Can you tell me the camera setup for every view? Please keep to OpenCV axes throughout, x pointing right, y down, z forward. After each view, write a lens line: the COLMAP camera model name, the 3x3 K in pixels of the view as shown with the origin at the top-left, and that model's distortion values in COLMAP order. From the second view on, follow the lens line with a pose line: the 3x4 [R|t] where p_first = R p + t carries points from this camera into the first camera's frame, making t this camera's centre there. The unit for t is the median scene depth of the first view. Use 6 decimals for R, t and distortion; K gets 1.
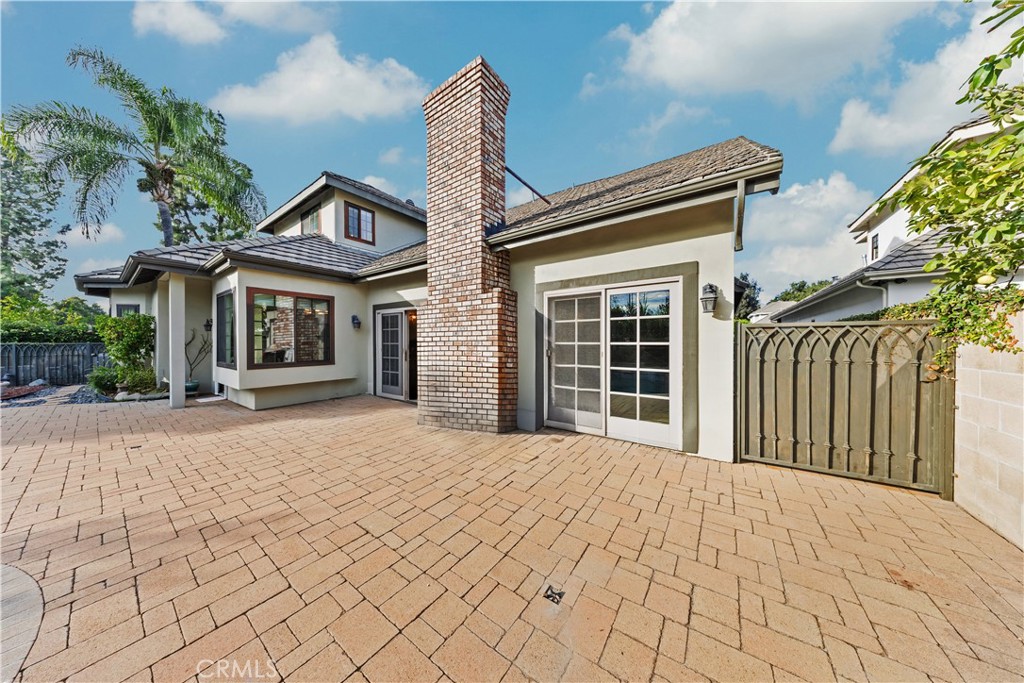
lens RADIAL K [[300.0, 0, 506.6], [0, 300.0, 342.2], [0, 0, 1]] dist [-0.001734, 0.000229]
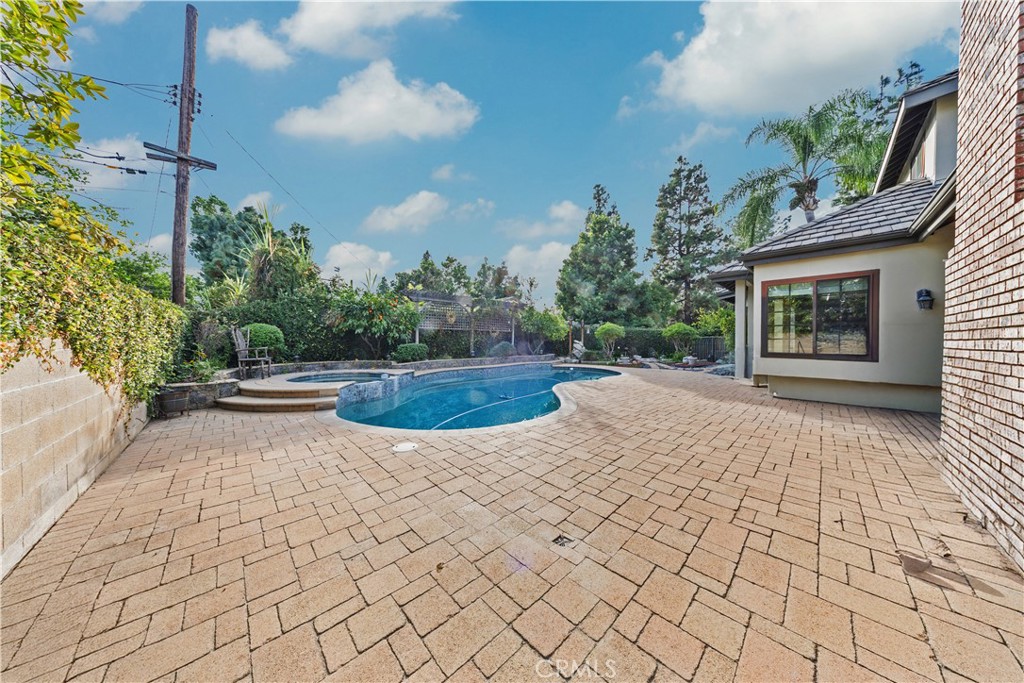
lens RADIAL K [[300.0, 0, 511.0], [0, 300.0, 337.8], [0, 0, 1]] dist [-0.001734, 0.000229]
pose [[-0.181466, 0.000195, -0.983397, 0.704168], [-0.006499, 0.999978, 0.001397, 0.047589], [0.983376, 0.006644, -0.181460, 0.552169]]
